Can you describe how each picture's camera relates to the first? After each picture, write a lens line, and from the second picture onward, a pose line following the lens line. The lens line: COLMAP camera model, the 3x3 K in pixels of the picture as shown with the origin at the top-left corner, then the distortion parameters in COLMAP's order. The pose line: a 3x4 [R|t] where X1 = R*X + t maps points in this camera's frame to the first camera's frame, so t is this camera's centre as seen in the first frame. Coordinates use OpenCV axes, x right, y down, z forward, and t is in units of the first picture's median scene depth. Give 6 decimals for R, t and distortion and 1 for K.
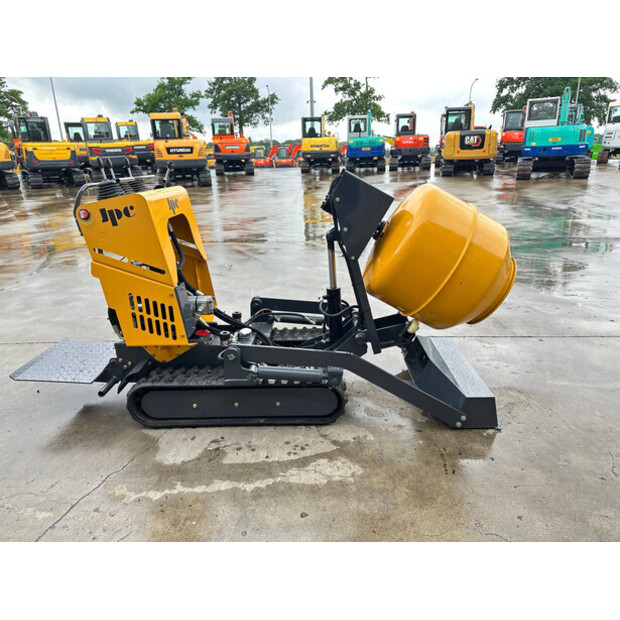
lens RADIAL K [[438.3, 0, 314.9], [0, 438.3, 302.6], [0, 0, 1]] dist [0.040296, -0.050242]
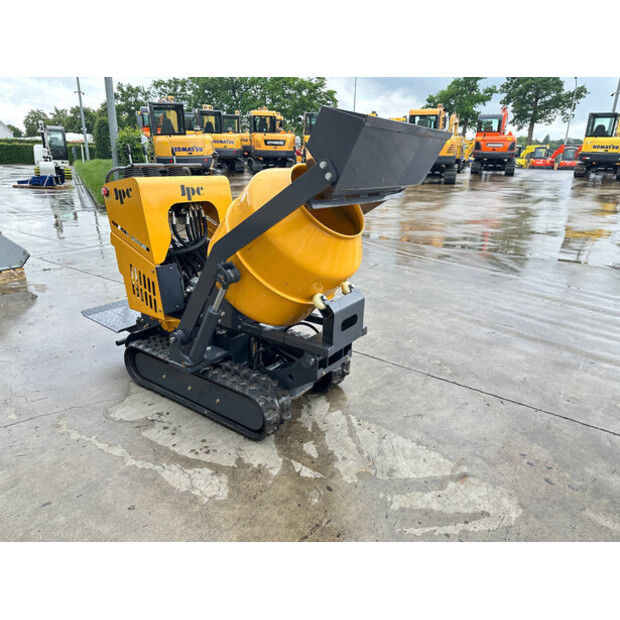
lens RADIAL K [[438.3, 0, 316.0], [0, 438.3, 301.3], [0, 0, 1]] dist [0.040296, -0.050242]
pose [[0.827560, 0.218244, -0.517217, 0.555833], [-0.216080, 0.974187, 0.065334, -0.098171], [0.518125, 0.057693, 0.853357, 0.255255]]
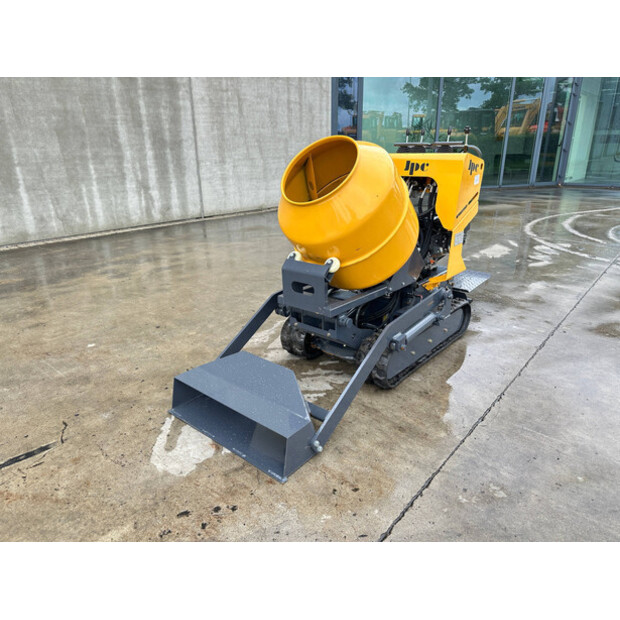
lens RADIAL K [[438.3, 0, 310.4], [0, 438.3, 309.7], [0, 0, 1]] dist [0.040296, -0.050242]
pose [[-0.637019, 0.296900, -0.711377, 0.839676], [-0.210344, 0.820877, 0.530958, -0.486698], [0.741594, 0.487864, -0.460463, 1.551179]]
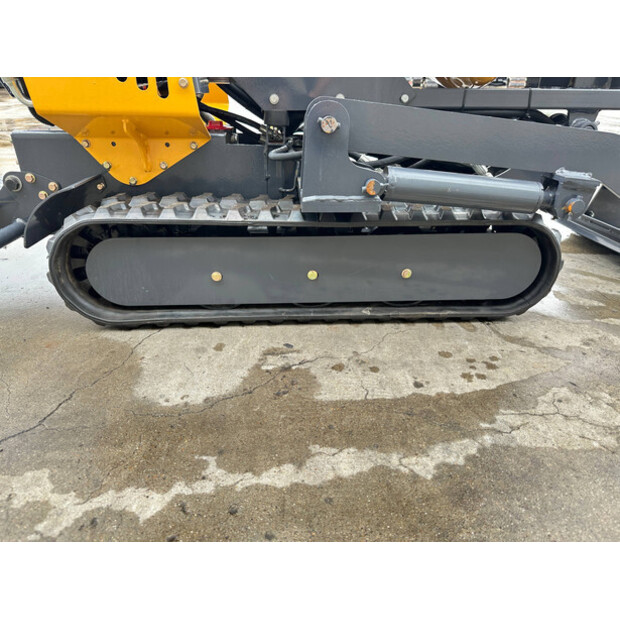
lens RADIAL K [[438.3, 0, 311.1], [0, 438.3, 309.9], [0, 0, 1]] dist [0.040296, -0.050242]
pose [[0.995892, -0.005085, 0.090403, -0.218745], [-0.007826, 0.989852, 0.141886, 0.204764], [-0.090207, -0.142011, 0.985746, 0.562590]]
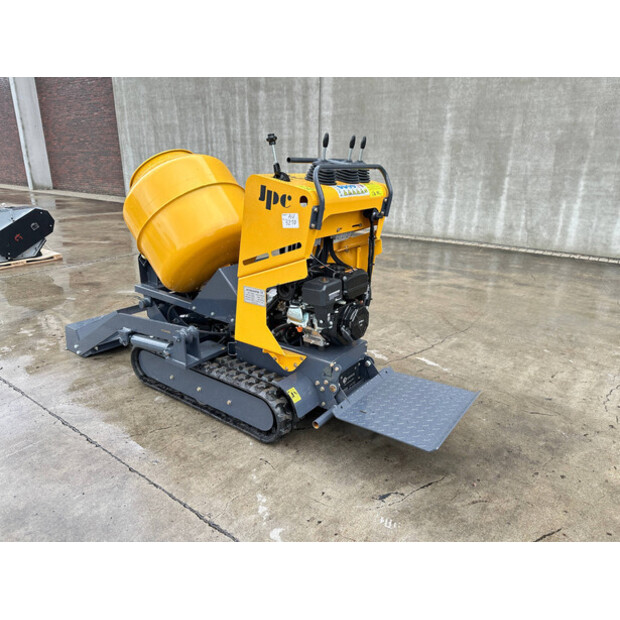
lens RADIAL K [[438.3, 0, 310.2], [0, 438.3, 307.1], [0, 0, 1]] dist [0.040296, -0.050242]
pose [[-0.815091, -0.174114, 0.552549, -0.888806], [0.181563, 0.828946, 0.529040, -0.494825], [-0.550147, 0.531538, -0.644054, 1.691986]]
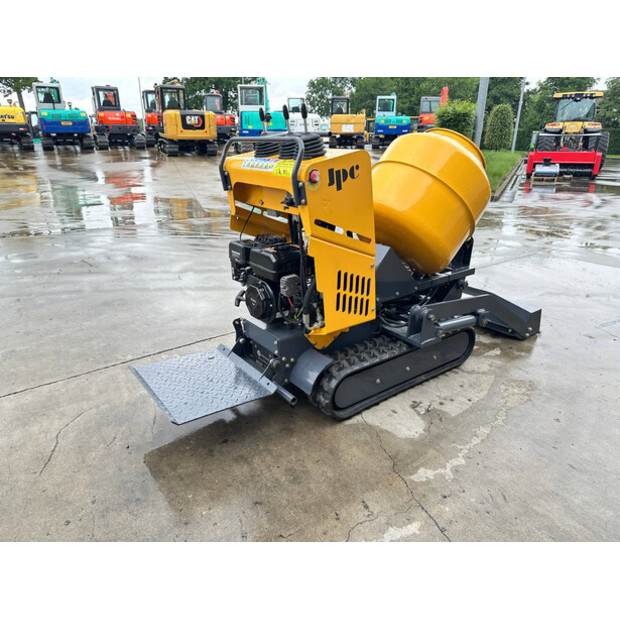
lens RADIAL K [[438.3, 0, 306.7], [0, 438.3, 306.6], [0, 0, 1]] dist [0.040296, -0.050242]
pose [[0.786550, -0.190052, 0.587554, -0.918715], [0.164028, 0.981583, 0.097924, -0.042087], [-0.595344, 0.019353, 0.803238, 0.327278]]
